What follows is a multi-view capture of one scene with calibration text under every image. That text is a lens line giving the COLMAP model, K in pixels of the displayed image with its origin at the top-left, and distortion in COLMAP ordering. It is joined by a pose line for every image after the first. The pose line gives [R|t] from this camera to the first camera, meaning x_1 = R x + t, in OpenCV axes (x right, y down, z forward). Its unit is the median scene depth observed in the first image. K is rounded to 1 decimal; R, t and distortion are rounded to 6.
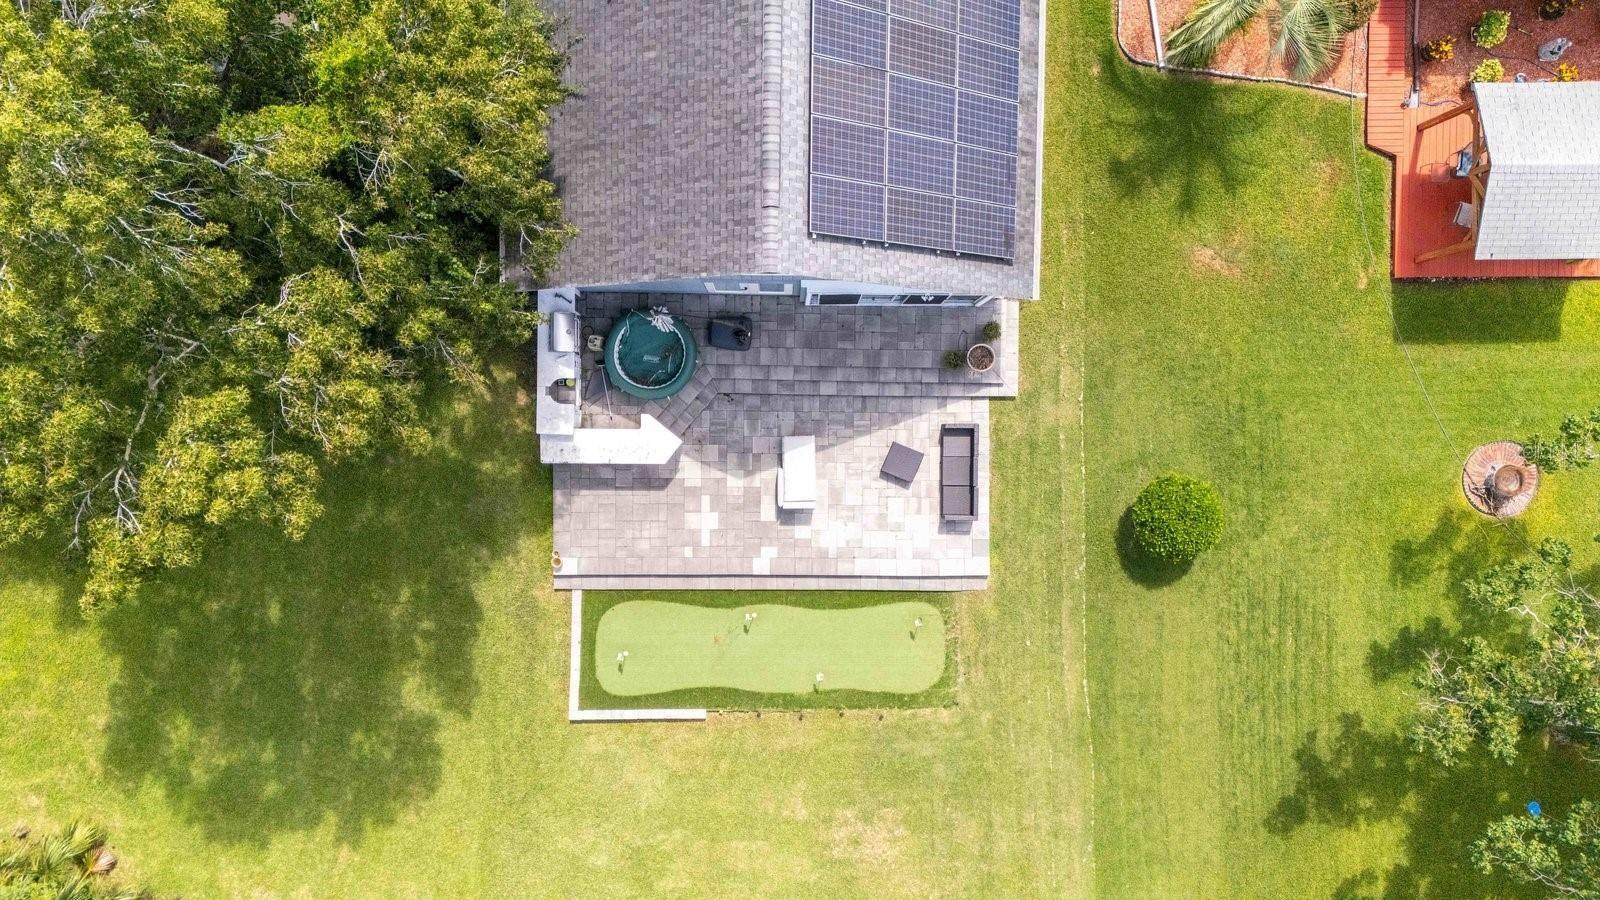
lens RADIAL K [[1178.4, 0, 802.1], [0, 1178.4, 449.4], [0, 0, 1]] dist [0.042815, -0.031139]
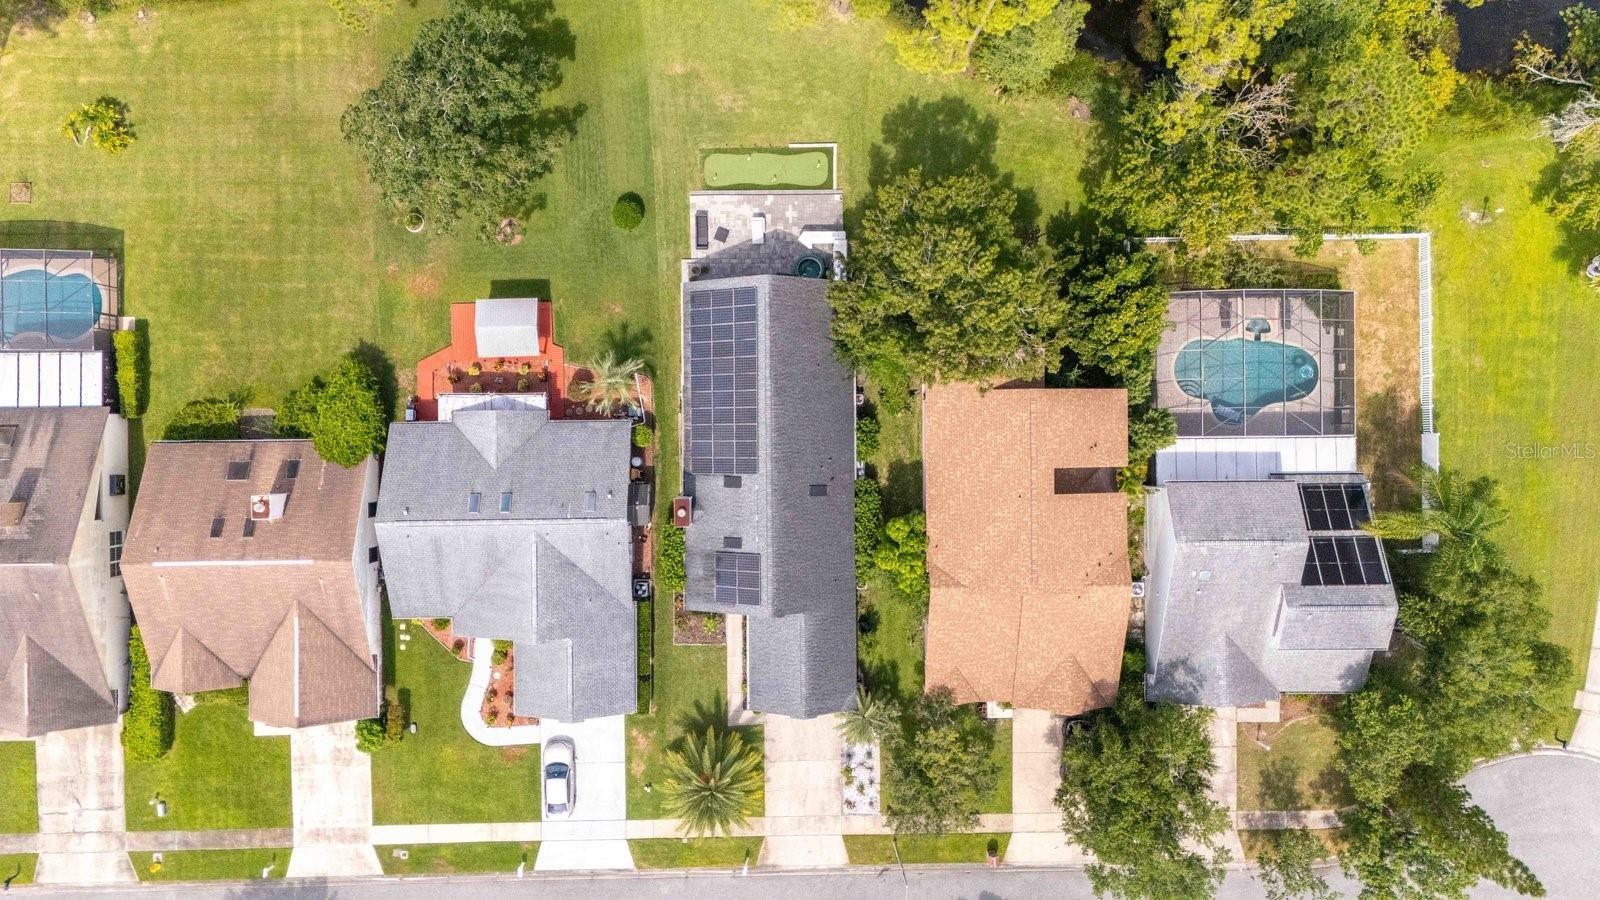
lens RADIAL K [[1178.4, 0, 802.3], [0, 1178.4, 446.9], [0, 0, 1]] dist [0.042815, -0.031139]
pose [[-0.998140, 0.023273, -0.056343, 0.062775], [-0.021491, -0.999255, -0.032045, -0.412025], [-0.057047, -0.030774, 0.997897, -1.866037]]
